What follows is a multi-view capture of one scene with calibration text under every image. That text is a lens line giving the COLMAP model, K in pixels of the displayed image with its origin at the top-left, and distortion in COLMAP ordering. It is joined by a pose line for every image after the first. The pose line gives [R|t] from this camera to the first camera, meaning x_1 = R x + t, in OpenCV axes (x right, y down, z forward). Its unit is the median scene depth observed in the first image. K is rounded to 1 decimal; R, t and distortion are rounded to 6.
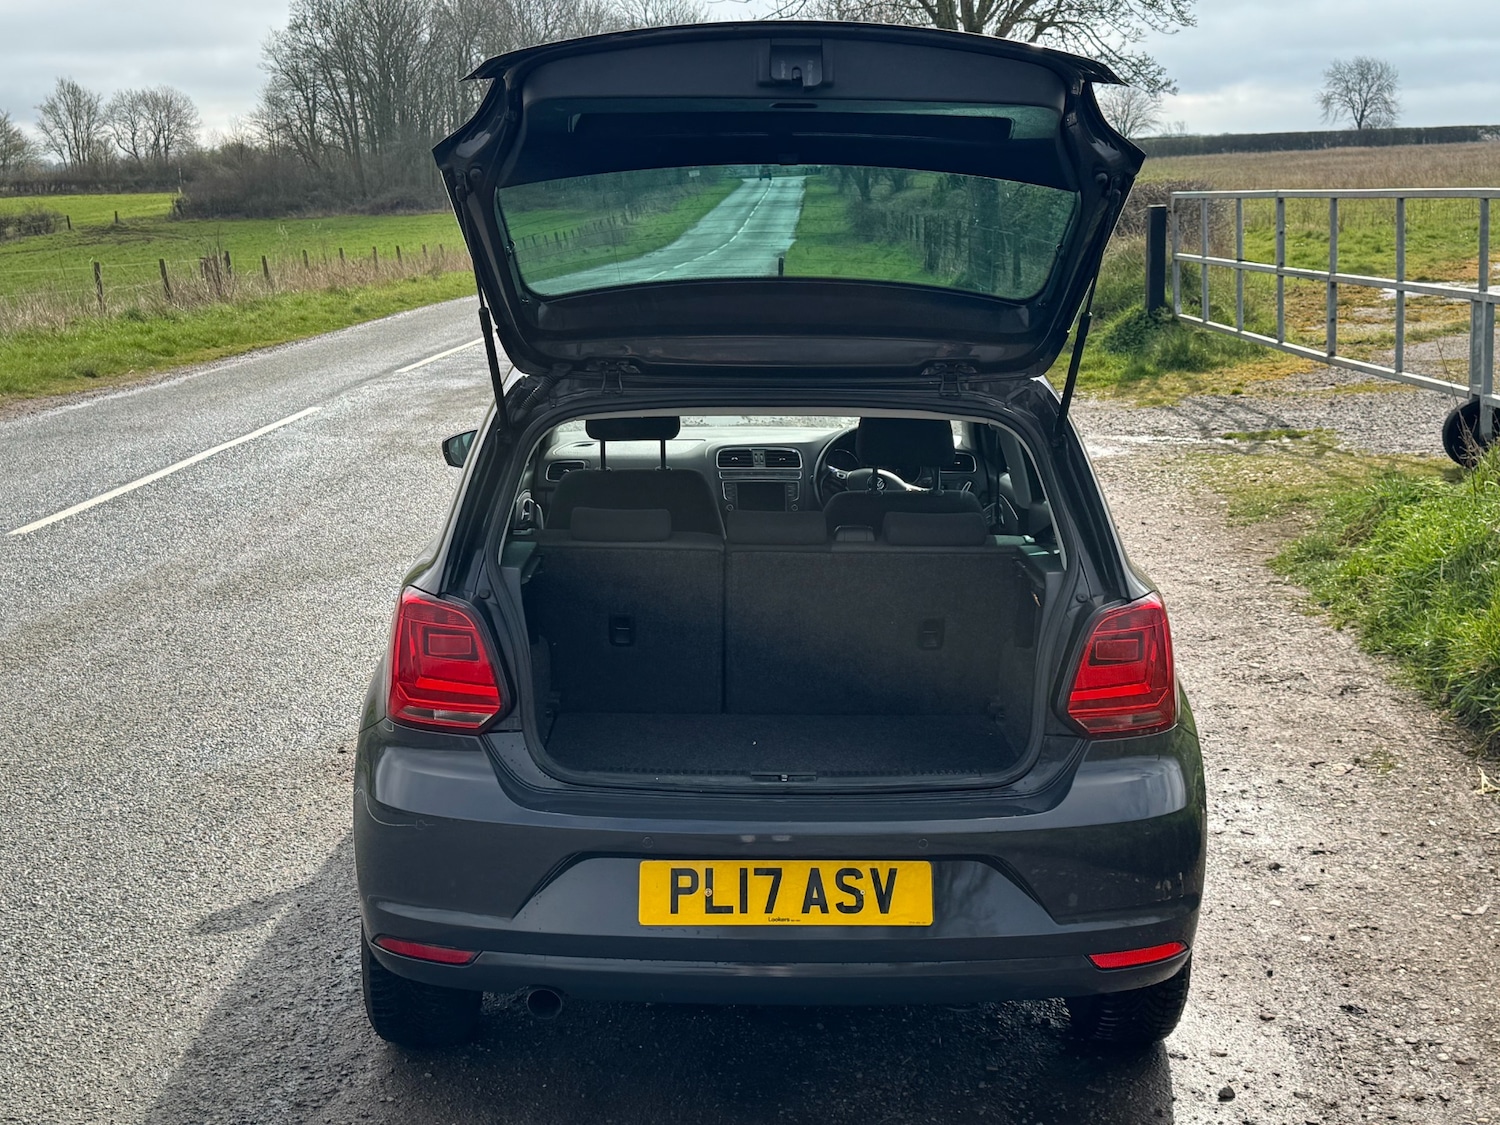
lens RADIAL K [[1841.7, 0, 774.6], [0, 1841.7, 563.4], [0, 0, 1]] dist [0.211228, -0.453535]
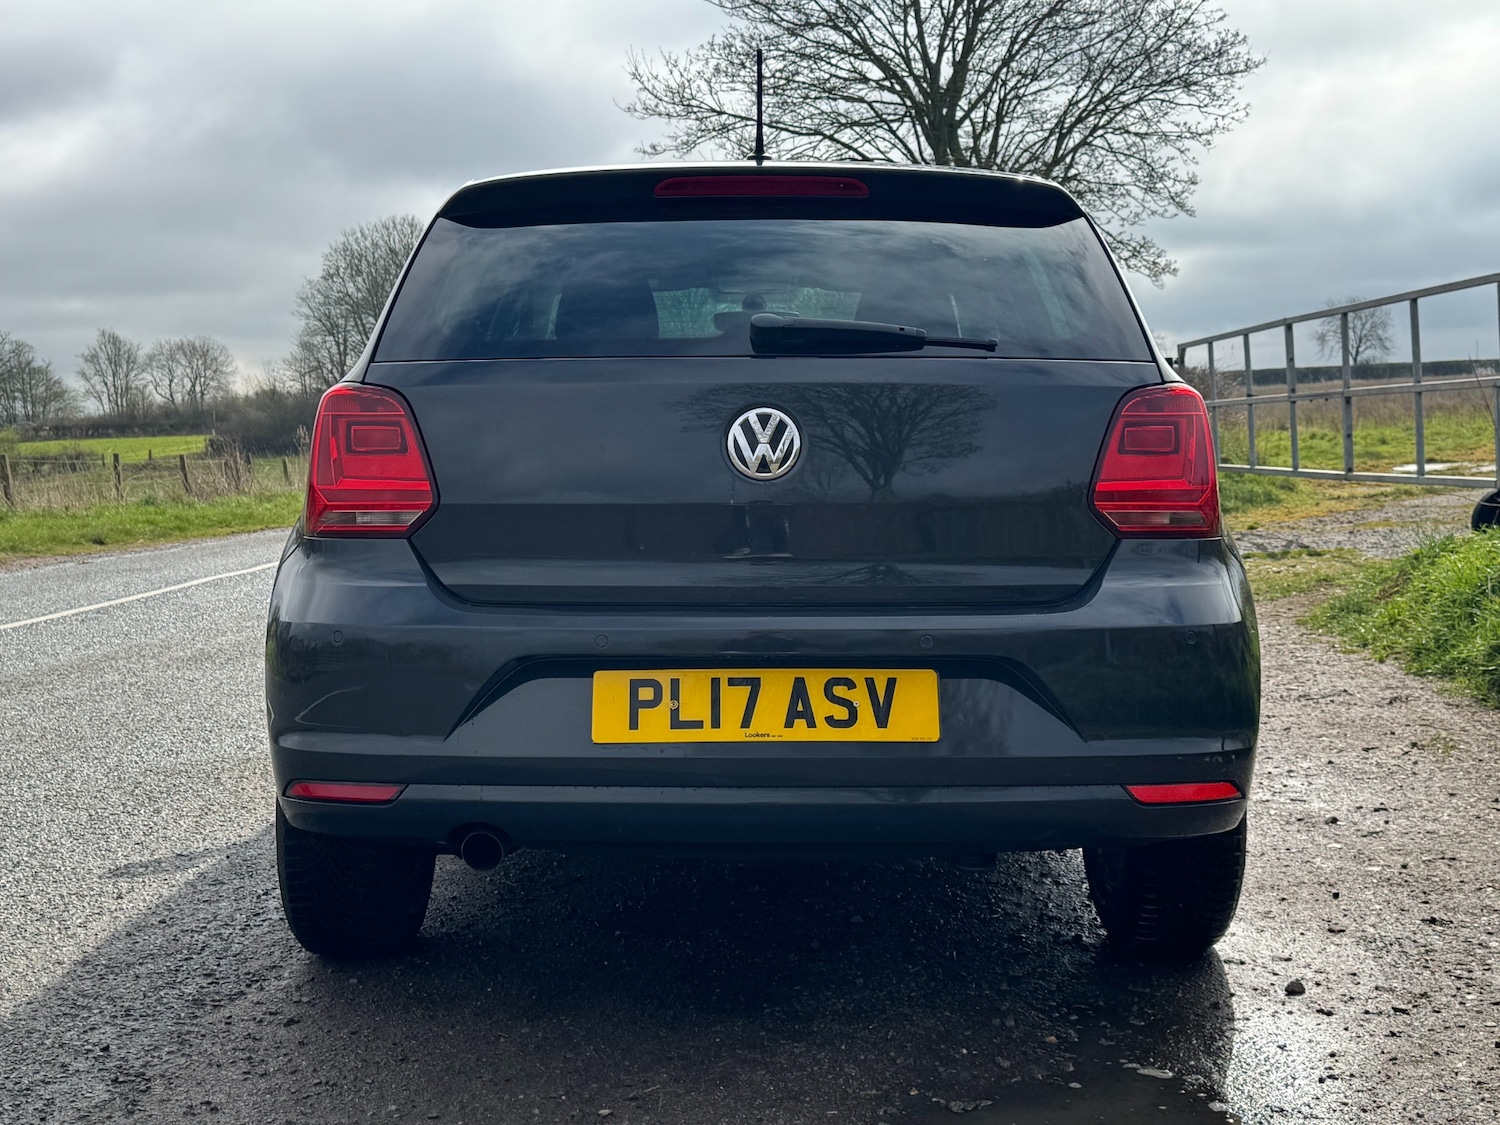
lens RADIAL K [[1834.3, 0, 767.0], [0, 1834.3, 561.1], [0, 0, 1]] dist [0.195517, -0.405328]
pose [[0.999878, -0.010509, -0.011594, 0.014997], [0.009107, 0.993322, -0.115014, 0.182642], [0.012725, 0.114895, 0.993296, 0.139141]]
